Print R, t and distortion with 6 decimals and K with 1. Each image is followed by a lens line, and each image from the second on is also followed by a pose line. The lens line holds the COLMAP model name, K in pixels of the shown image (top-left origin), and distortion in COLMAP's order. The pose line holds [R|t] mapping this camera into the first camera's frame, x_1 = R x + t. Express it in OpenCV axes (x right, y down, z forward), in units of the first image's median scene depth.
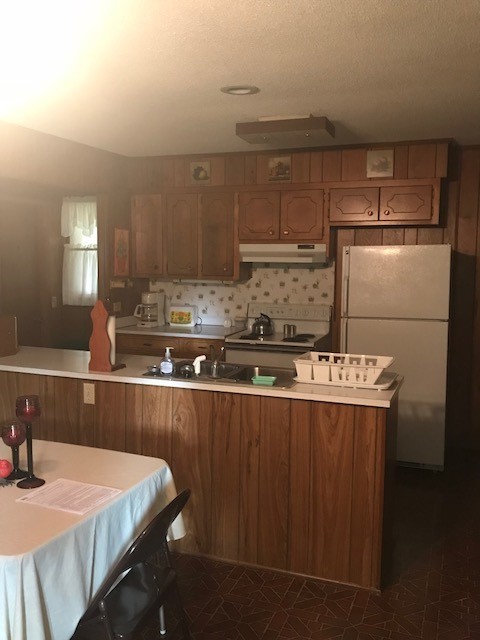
lens RADIAL K [[582.8, 0, 240.0], [0, 582.8, 320.0], [0, 0, 1]] dist [0.042998, -0.010766]
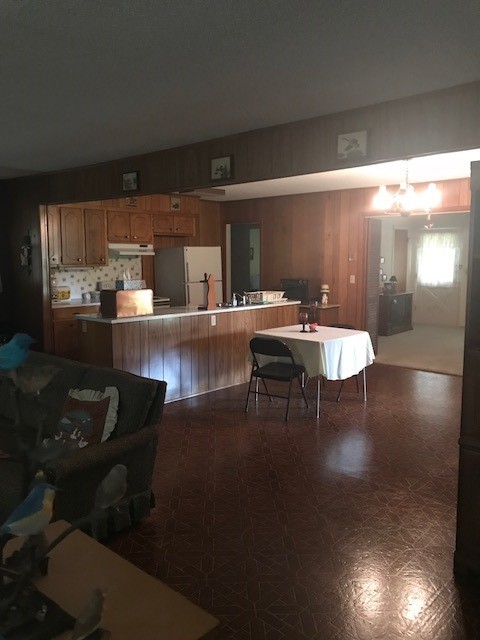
lens RADIAL K [[519.7, 0, 240.2], [0, 519.7, 317.7], [0, 0, 1]] dist [0.011071, -0.013023]
pose [[0.383718, -0.117267, 0.915974, -1.221021], [0.093976, 0.991713, 0.087596, -0.021546], [-0.918656, 0.052468, 0.391559, 0.134605]]
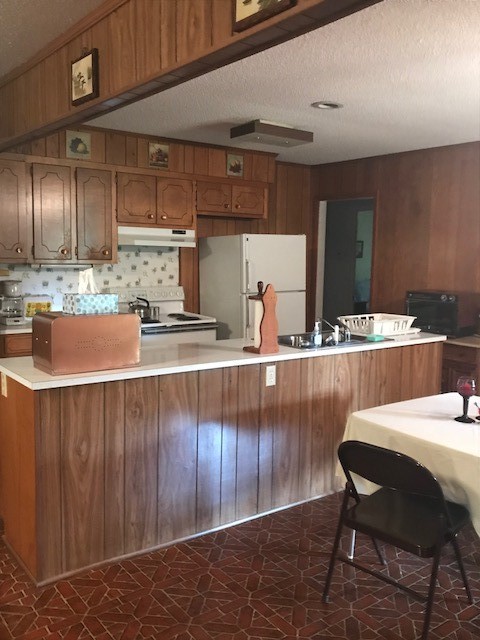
lens RADIAL K [[582.8, 0, 240.0], [0, 582.8, 320.0], [0, 0, 1]] dist [0.042998, -0.010766]
pose [[0.547329, -0.096270, 0.831362, -0.732667], [0.071449, 0.995110, 0.068194, -0.029121], [-0.833862, 0.022075, 0.551531, 0.313048]]
